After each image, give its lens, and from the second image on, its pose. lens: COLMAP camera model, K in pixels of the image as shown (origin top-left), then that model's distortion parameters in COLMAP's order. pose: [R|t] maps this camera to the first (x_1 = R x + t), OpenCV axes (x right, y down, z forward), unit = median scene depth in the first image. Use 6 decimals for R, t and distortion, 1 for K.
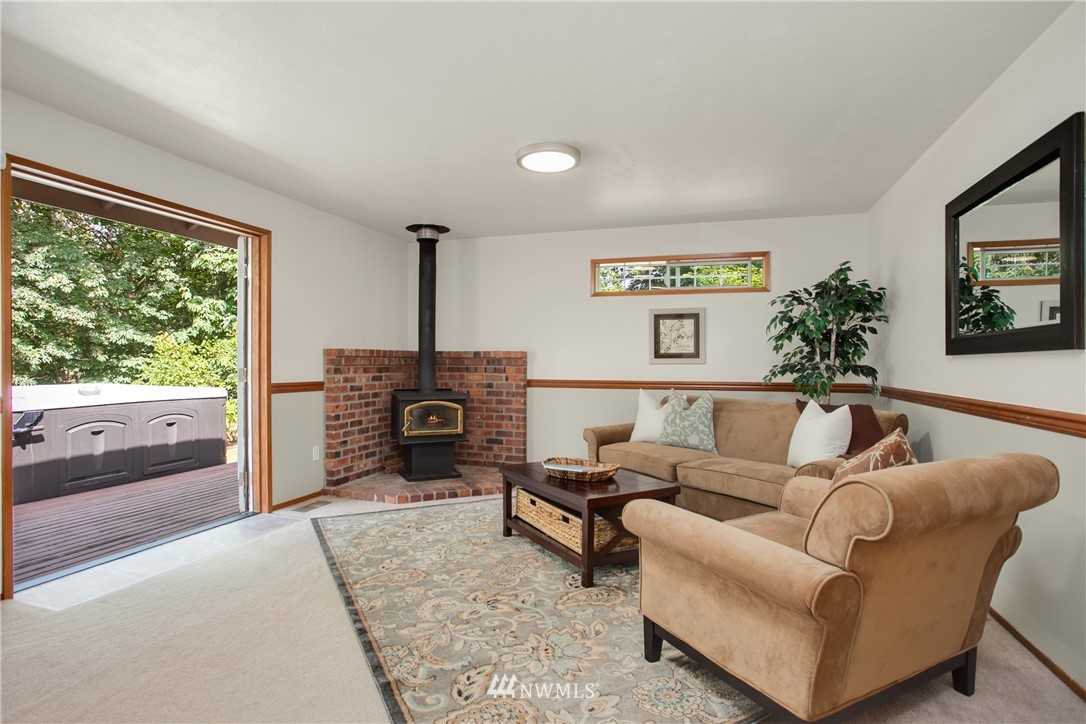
lens RADIAL K [[625.5, 0, 551.4], [0, 625.5, 370.2], [0, 0, 1]] dist [0.002827, 0.002004]
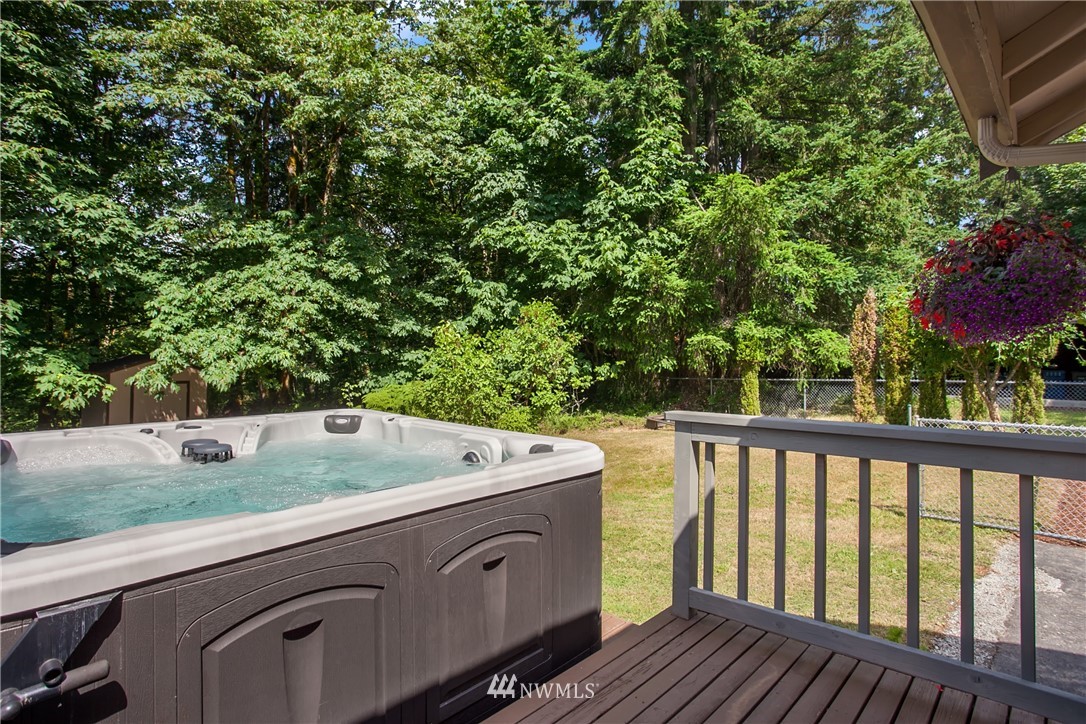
lens RADIAL K [[625.5, 0, 536.7], [0, 625.5, 358.4], [0, 0, 1]] dist [0.002827, 0.002004]
pose [[0.922392, 0.002643, -0.386246, -0.158520], [-0.002265, 0.999996, 0.001433, -0.011556], [0.386248, -0.000447, 0.922395, 0.241368]]
